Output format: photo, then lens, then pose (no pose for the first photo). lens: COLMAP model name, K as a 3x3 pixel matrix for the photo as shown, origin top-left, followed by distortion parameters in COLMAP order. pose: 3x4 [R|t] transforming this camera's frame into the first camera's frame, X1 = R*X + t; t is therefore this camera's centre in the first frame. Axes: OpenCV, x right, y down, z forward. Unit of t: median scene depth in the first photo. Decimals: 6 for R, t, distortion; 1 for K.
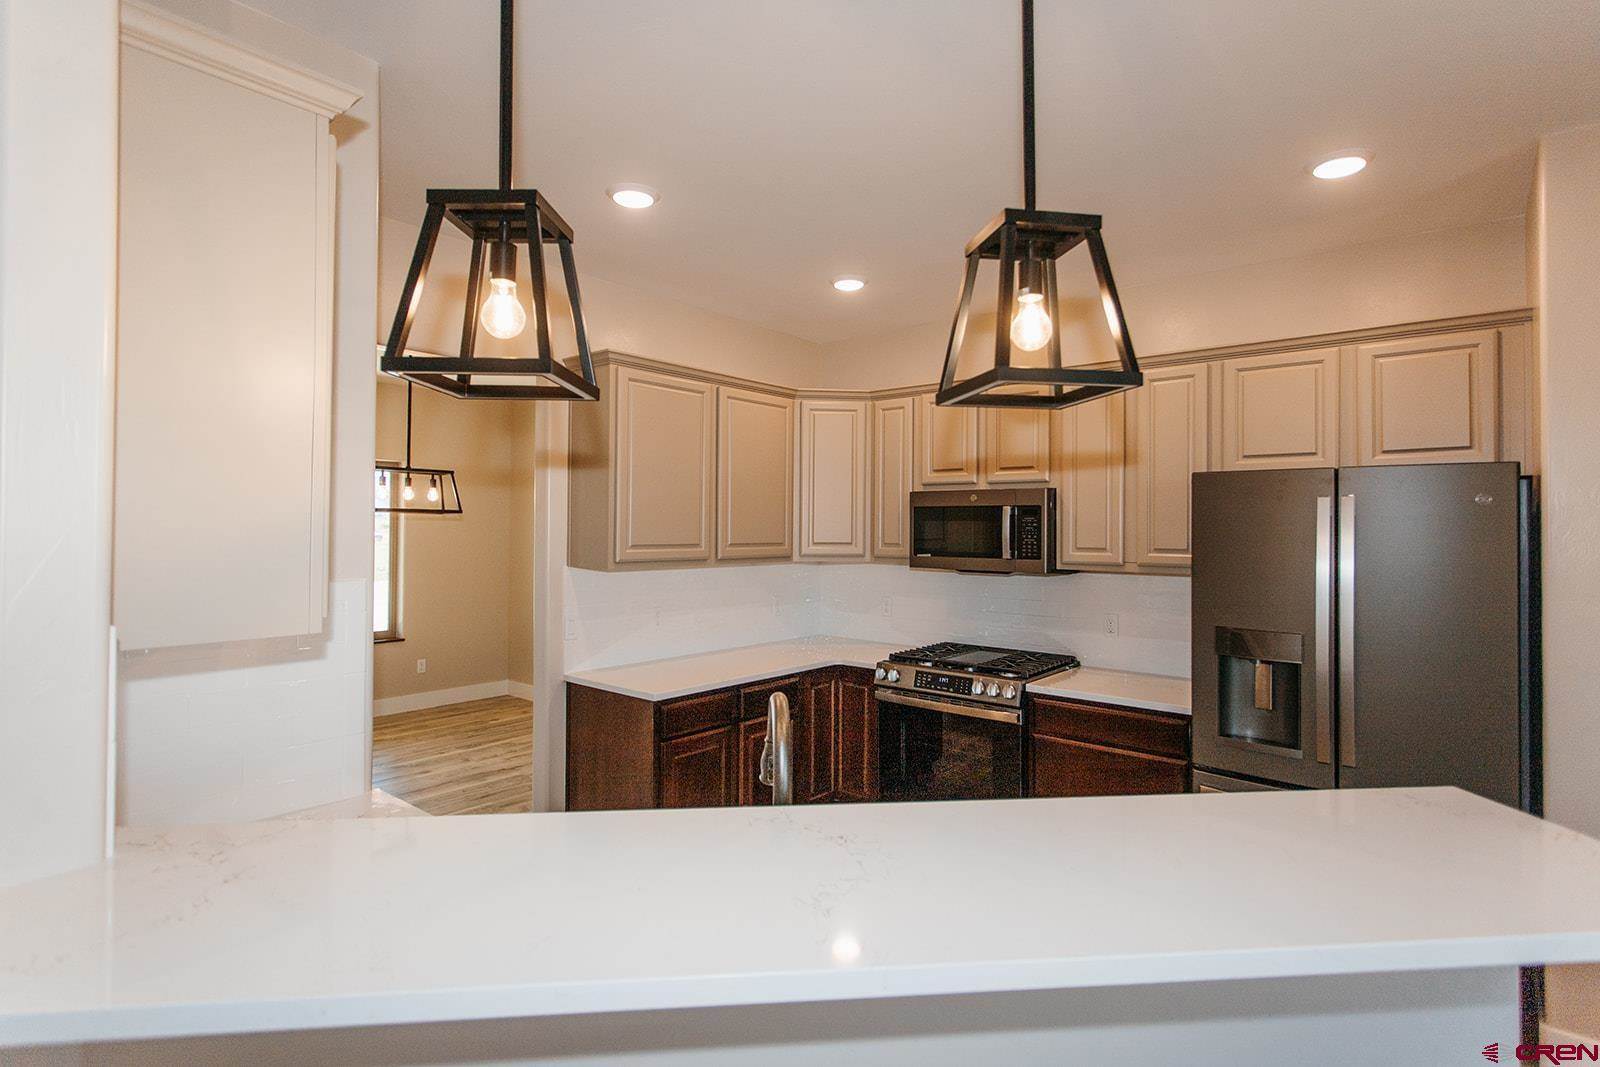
lens RADIAL K [[749.5, 0, 803.8], [0, 749.5, 517.0], [0, 0, 1]] dist [0.003561, -0.000107]
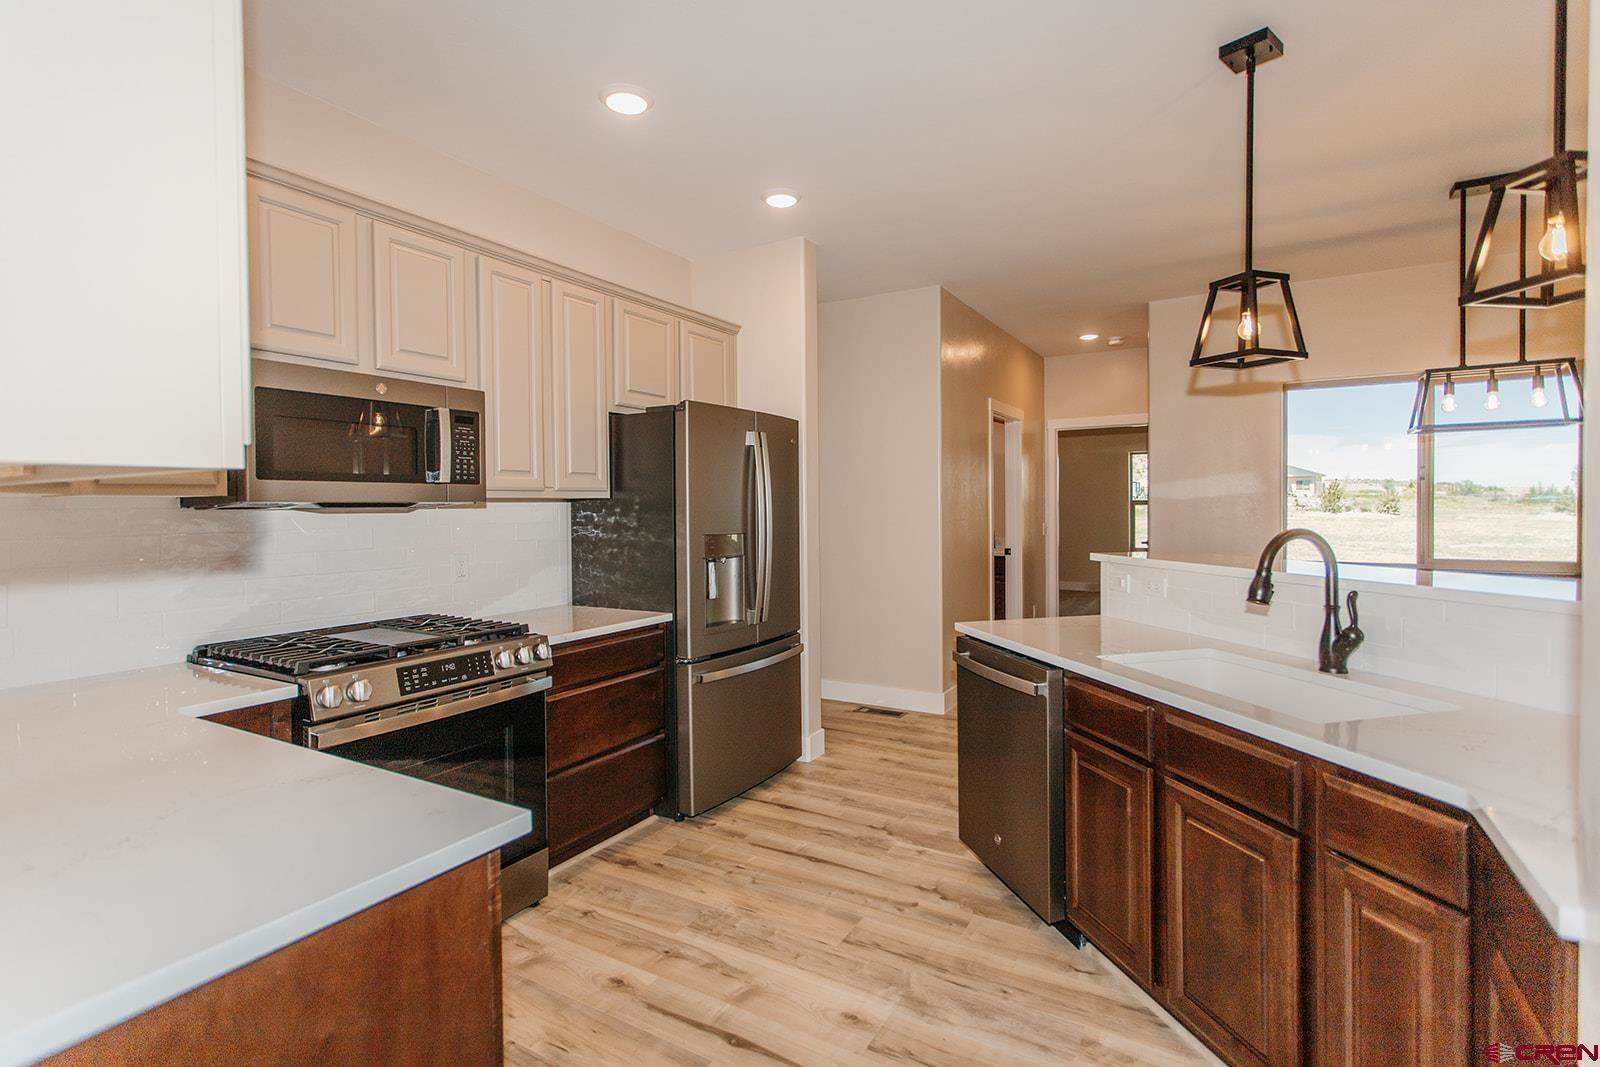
lens RADIAL K [[770.3, 0, 798.2], [0, 770.3, 519.0], [0, 0, 1]] dist [0.000376, 0.000537]
pose [[-0.138654, -0.017733, 0.990182, -0.495628], [0.000191, 0.999839, 0.017932, 0.077161], [-0.990341, 0.002675, -0.138628, 0.778270]]
